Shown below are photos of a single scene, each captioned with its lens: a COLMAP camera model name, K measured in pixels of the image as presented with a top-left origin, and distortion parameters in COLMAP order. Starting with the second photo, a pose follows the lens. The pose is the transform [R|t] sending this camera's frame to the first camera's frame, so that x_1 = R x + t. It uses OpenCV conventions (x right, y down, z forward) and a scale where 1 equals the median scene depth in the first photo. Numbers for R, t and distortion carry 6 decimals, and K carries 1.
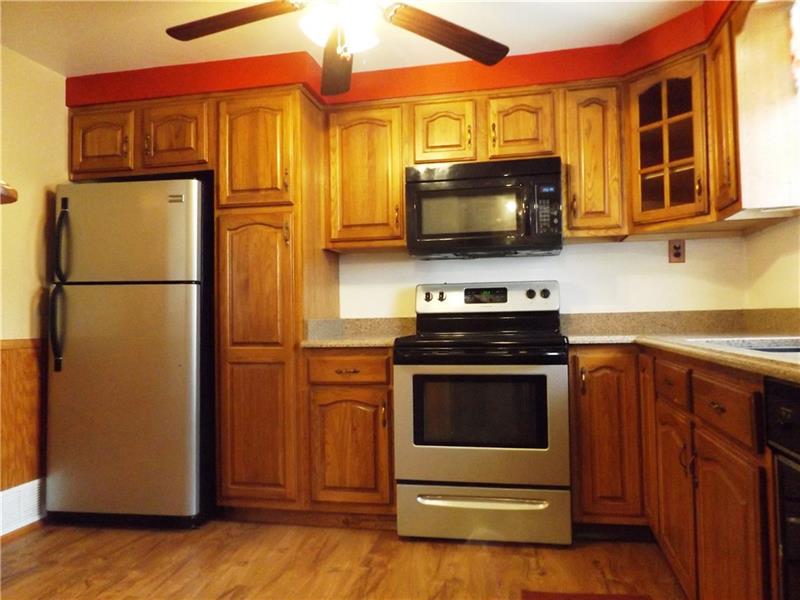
lens RADIAL K [[599.5, 0, 400.4], [0, 599.5, 296.2], [0, 0, 1]] dist [-0.012961, -0.003622]
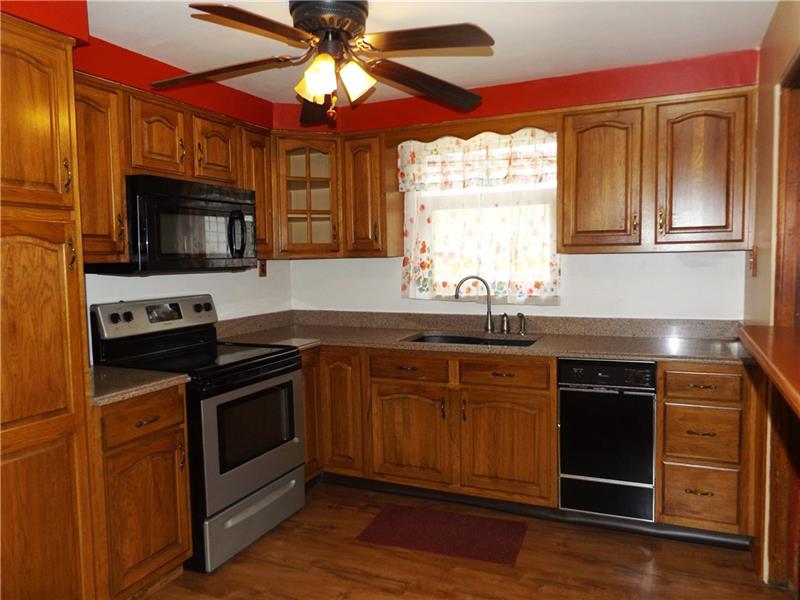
lens RADIAL K [[599.5, 0, 398.4], [0, 599.5, 301.3], [0, 0, 1]] dist [-0.012961, -0.003622]
pose [[0.220726, -0.059669, 0.973509, -0.819455], [-0.020162, 0.997634, 0.065719, -0.104384], [-0.975127, -0.034133, 0.219001, 0.483186]]
